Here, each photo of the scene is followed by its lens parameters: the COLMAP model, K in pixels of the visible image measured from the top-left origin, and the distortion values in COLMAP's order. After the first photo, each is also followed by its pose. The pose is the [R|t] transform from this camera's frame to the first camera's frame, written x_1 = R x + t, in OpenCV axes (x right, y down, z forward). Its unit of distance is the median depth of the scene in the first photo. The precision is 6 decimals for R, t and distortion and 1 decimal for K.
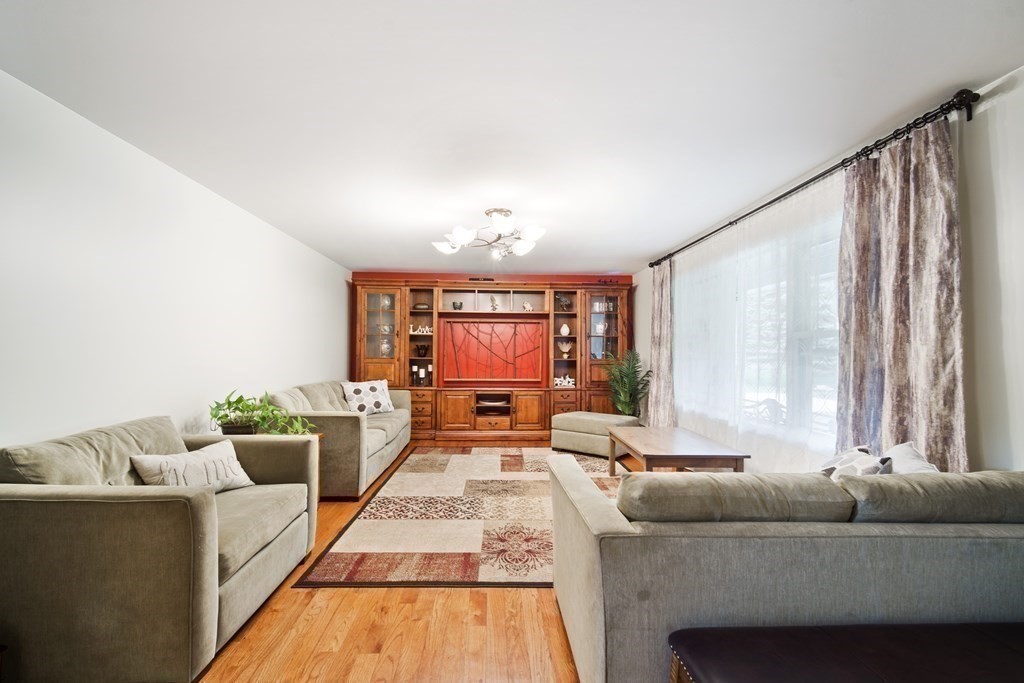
lens RADIAL K [[450.0, 0, 510.6], [0, 450.0, 339.4], [0, 0, 1]] dist [0.007331, -0.000126]
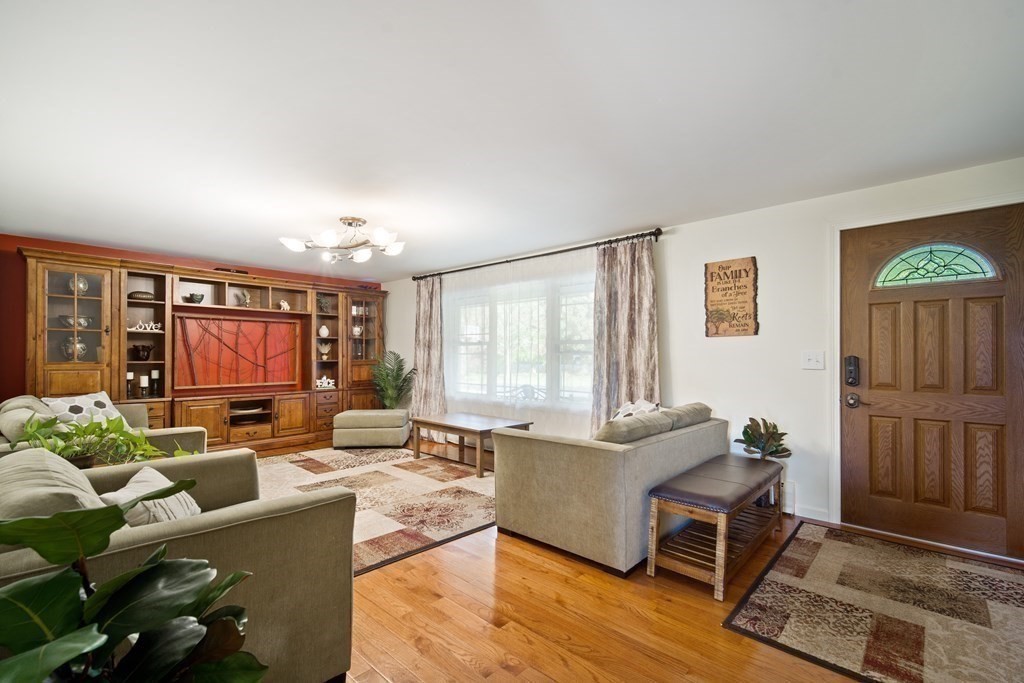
lens RADIAL K [[444.0, 0, 510.1], [0, 444.0, 340.5], [0, 0, 1]] dist [0.010576, -0.000439]
pose [[0.716681, 0.016200, 0.697213, -0.311482], [-0.016682, 0.999842, -0.006083, -0.001920], [-0.697202, -0.007271, 0.716838, 0.000213]]
